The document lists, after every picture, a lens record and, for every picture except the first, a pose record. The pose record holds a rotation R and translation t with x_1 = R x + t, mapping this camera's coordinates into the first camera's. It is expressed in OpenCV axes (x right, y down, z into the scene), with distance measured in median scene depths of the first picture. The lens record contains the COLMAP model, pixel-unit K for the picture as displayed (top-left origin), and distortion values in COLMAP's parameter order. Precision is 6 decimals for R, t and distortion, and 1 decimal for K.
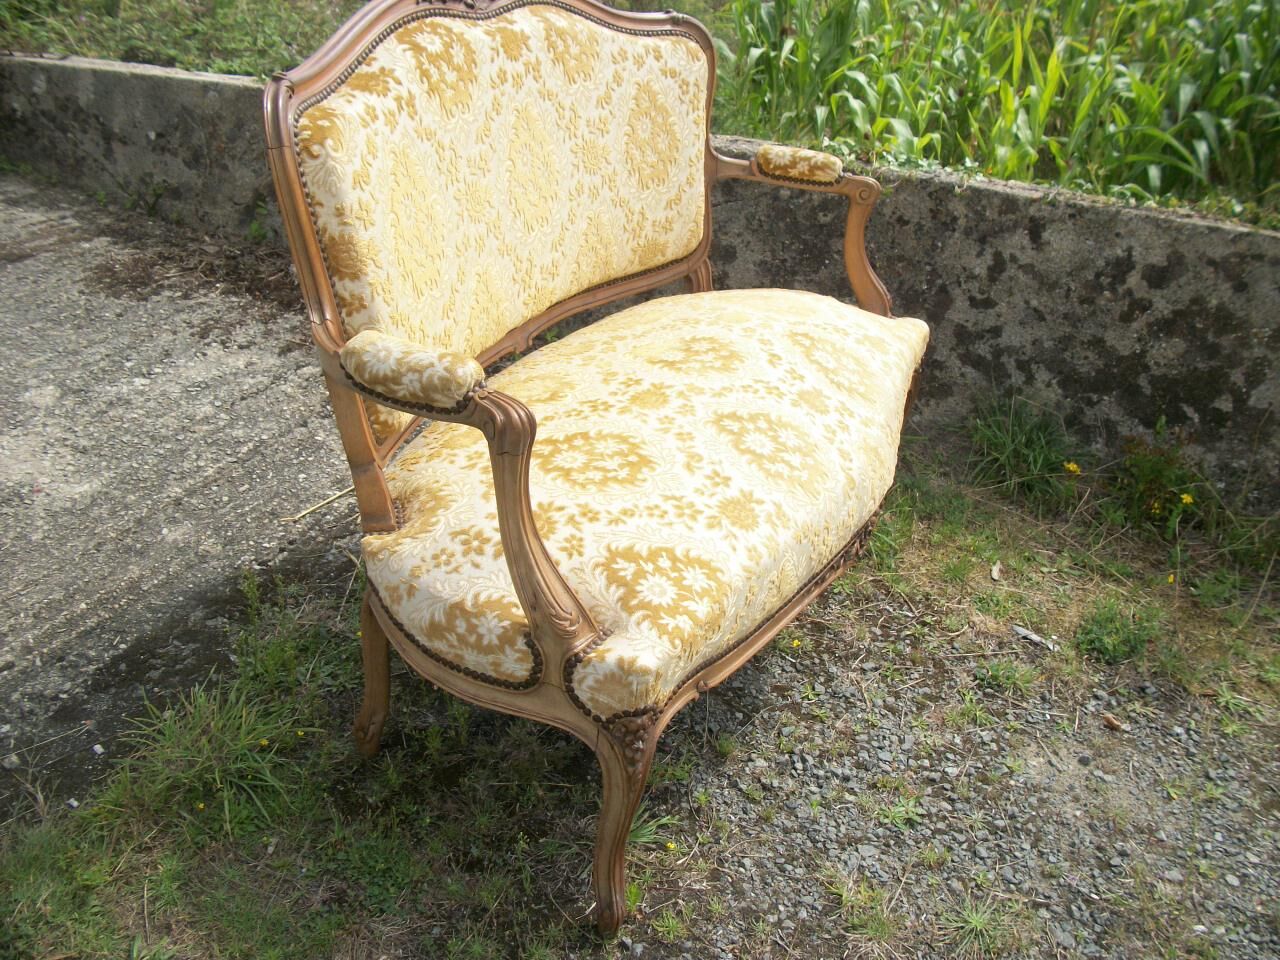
lens RADIAL K [[1218.8, 0, 640.9], [0, 1218.8, 488.9], [0, 0, 1]] dist [-0.112297, 0.000000]
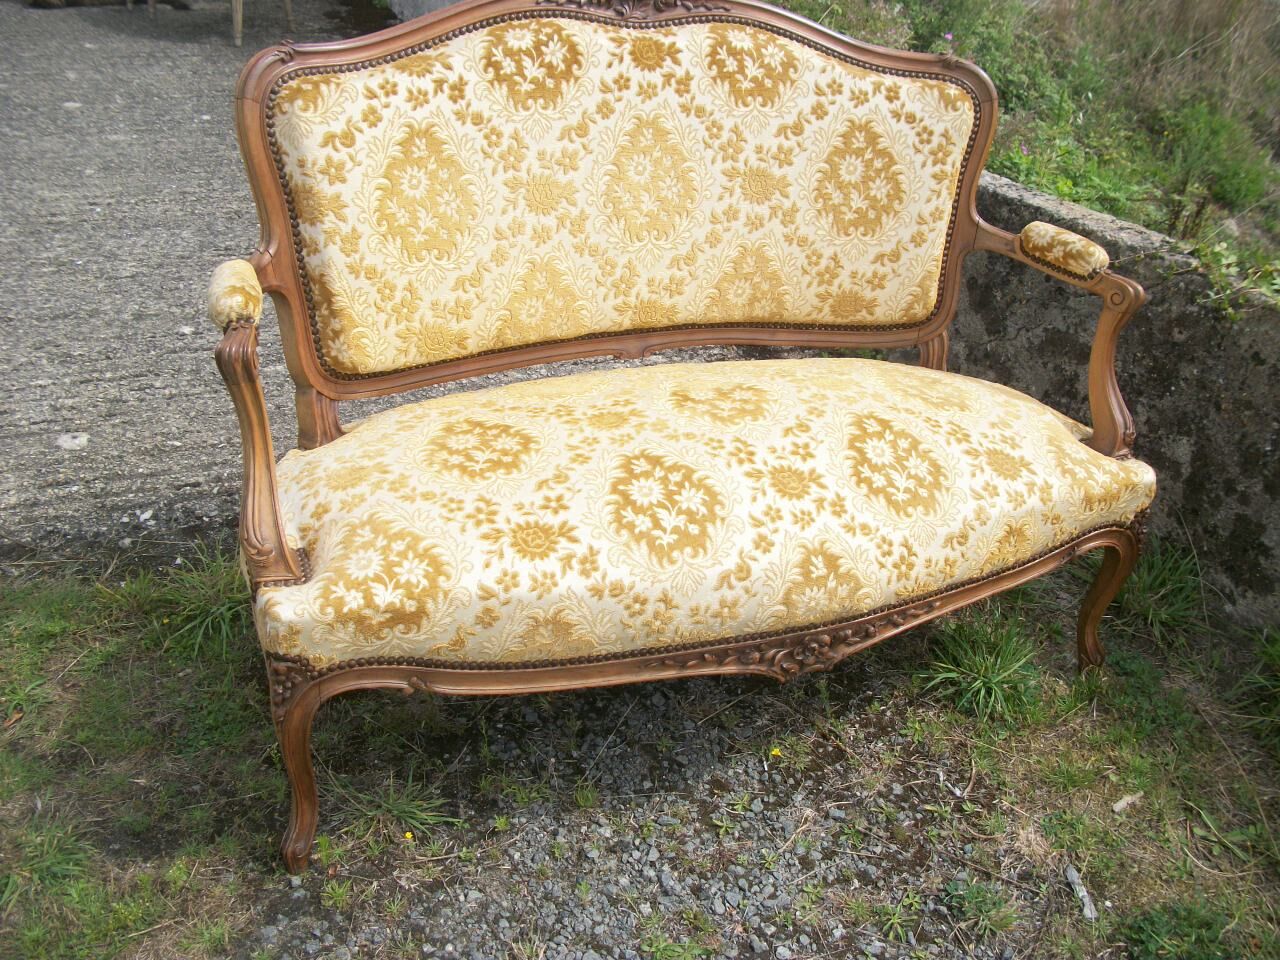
lens RADIAL K [[1218.8, 0, 640.0], [0, 1218.8, 479.9], [0, 0, 1]] dist [-0.112297, 0.000000]
pose [[0.747790, 0.301218, -0.591674, 0.518094], [-0.328880, 0.942200, 0.064013, -0.084004], [0.576757, 0.146722, 0.803632, 0.207414]]
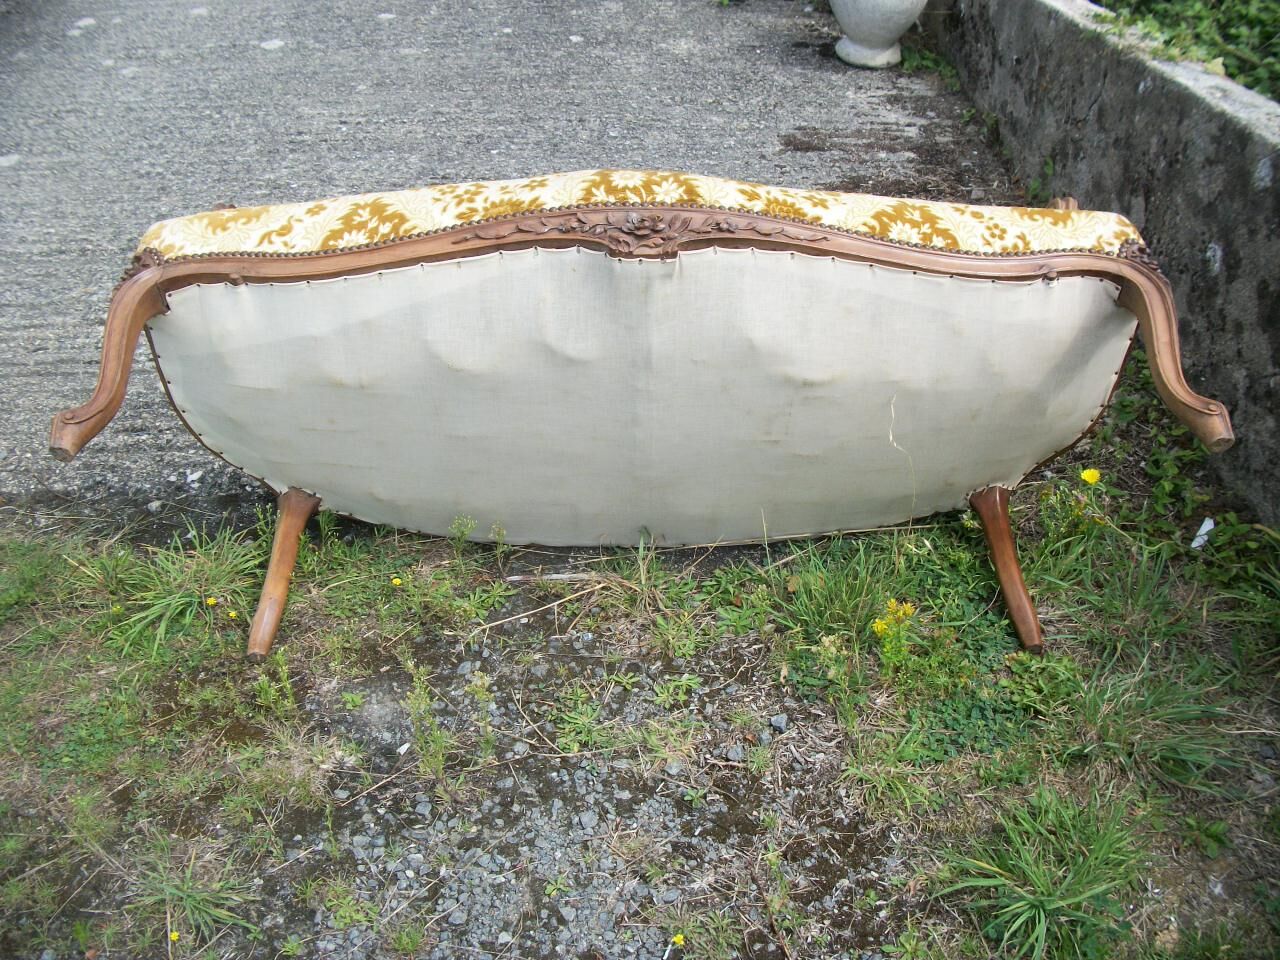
lens RADIAL K [[1218.8, 0, 642.2], [0, 1218.8, 477.3], [0, 0, 1]] dist [-0.112297, 0.000000]
pose [[0.426115, 0.424741, -0.798762, 0.529740], [-0.381165, 0.885030, 0.267274, -0.254763], [0.820451, 0.190570, 0.539021, 0.588260]]
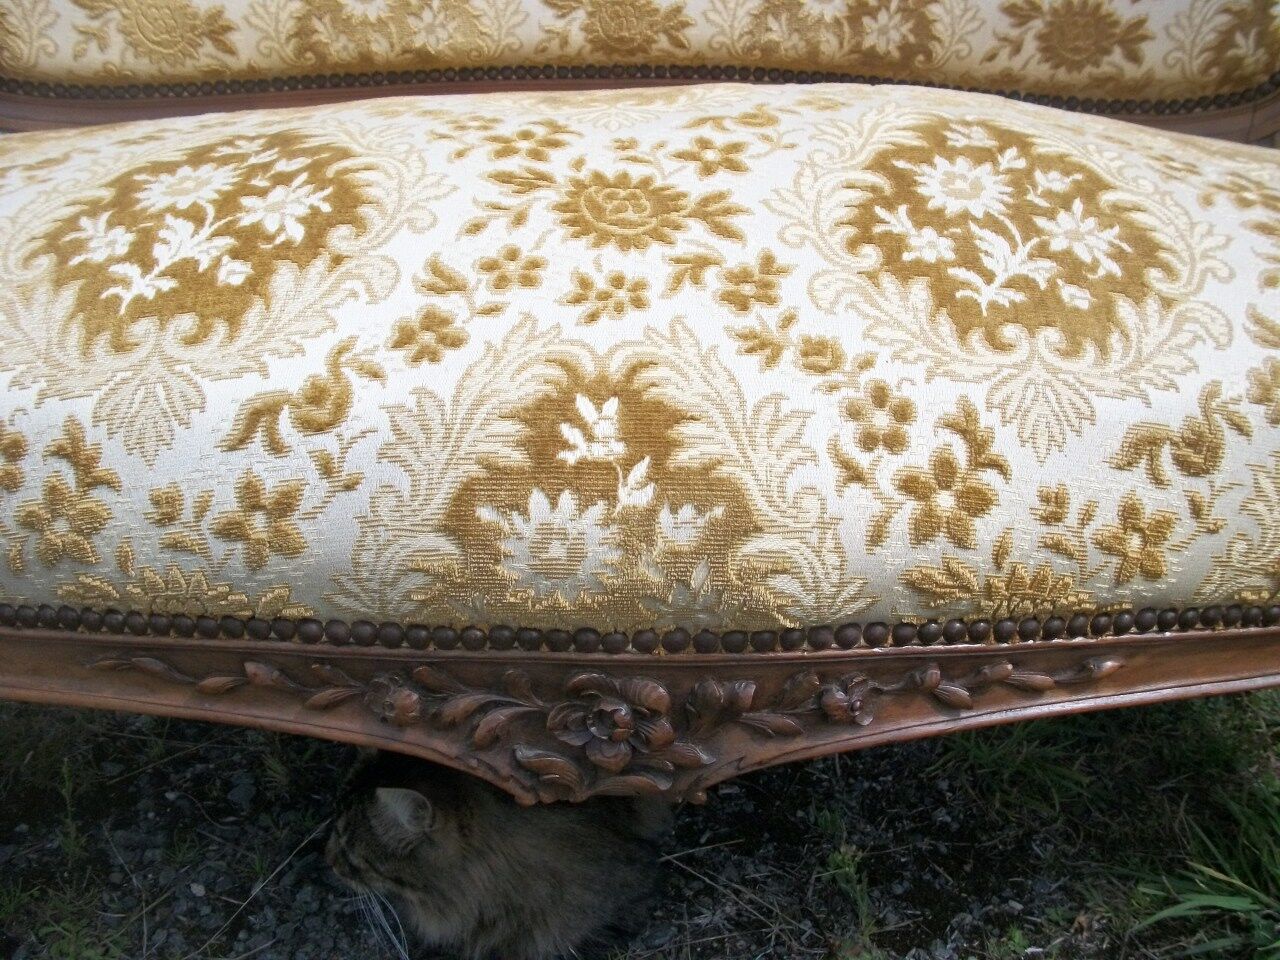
lens RADIAL K [[1218.8, 0, 646.5], [0, 1218.8, 471.3], [0, 0, 1]] dist [-0.112297, 0.000000]
pose [[0.436186, 0.293078, -0.850792, 0.371772], [-0.406931, 0.907520, 0.103993, -0.042726], [0.802589, 0.300853, 0.515110, 0.770180]]
